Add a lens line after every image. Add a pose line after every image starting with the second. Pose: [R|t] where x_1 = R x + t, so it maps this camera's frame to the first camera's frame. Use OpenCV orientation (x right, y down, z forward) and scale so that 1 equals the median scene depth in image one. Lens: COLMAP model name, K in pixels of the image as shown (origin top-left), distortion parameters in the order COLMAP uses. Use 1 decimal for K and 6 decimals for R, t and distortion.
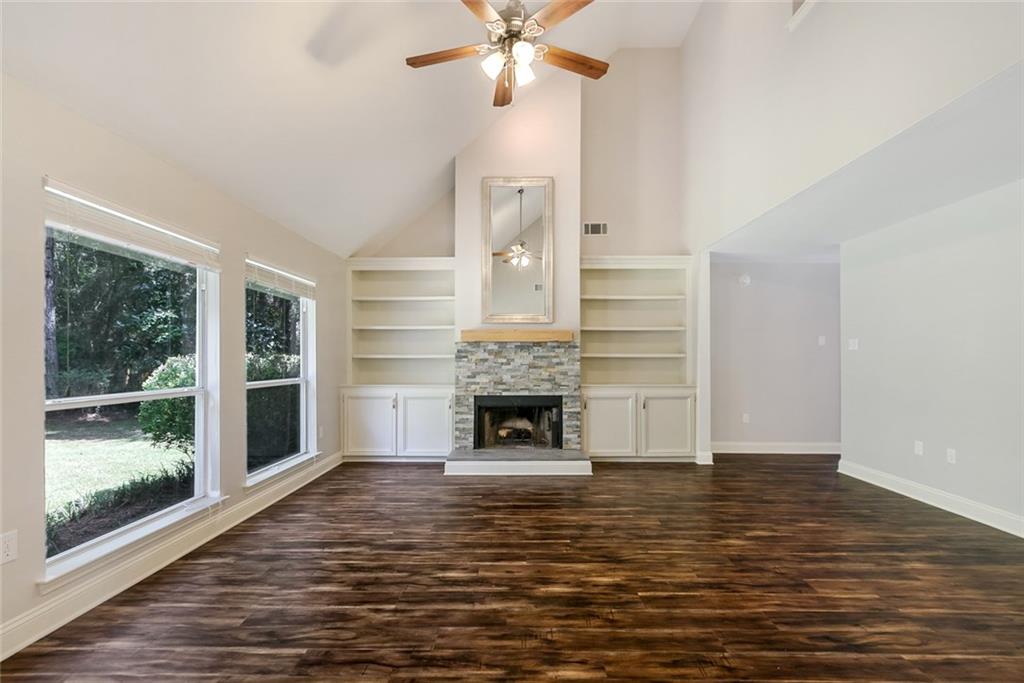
lens RADIAL K [[469.2, 0, 515.7], [0, 469.2, 344.3], [0, 0, 1]] dist [-0.017442, -0.001071]
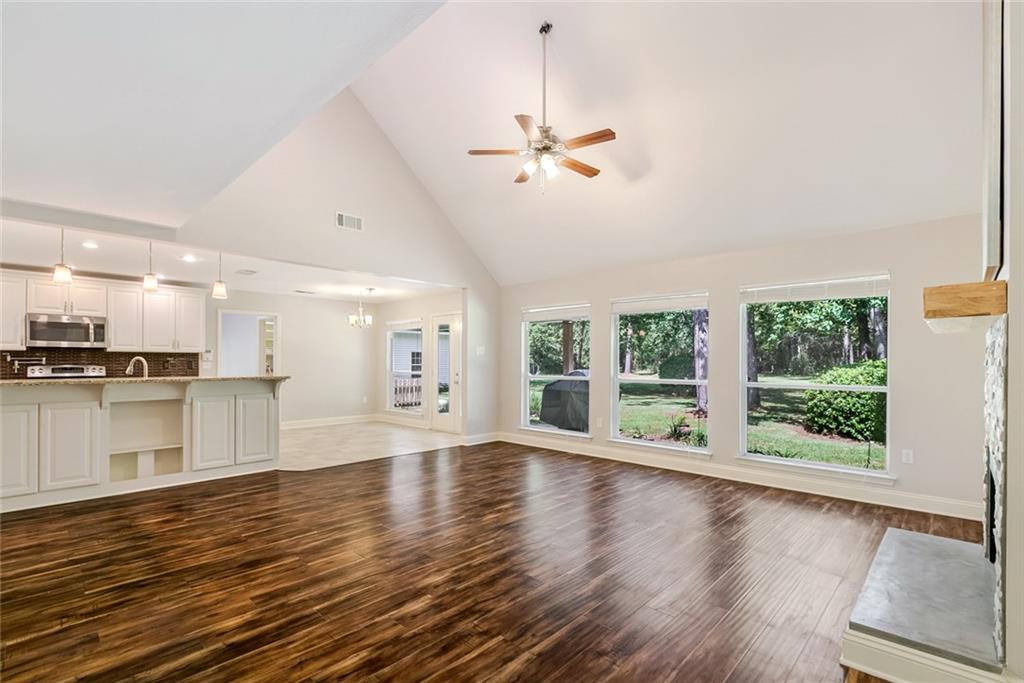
lens RADIAL K [[469.2, 0, 494.3], [0, 469.2, 369.1], [0, 0, 1]] dist [-0.017442, -0.001071]
pose [[-0.703368, 0.010600, -0.710747, 1.060175], [0.017927, 0.999835, -0.002829, 0.052950], [0.710599, -0.014732, -0.703442, 1.787989]]
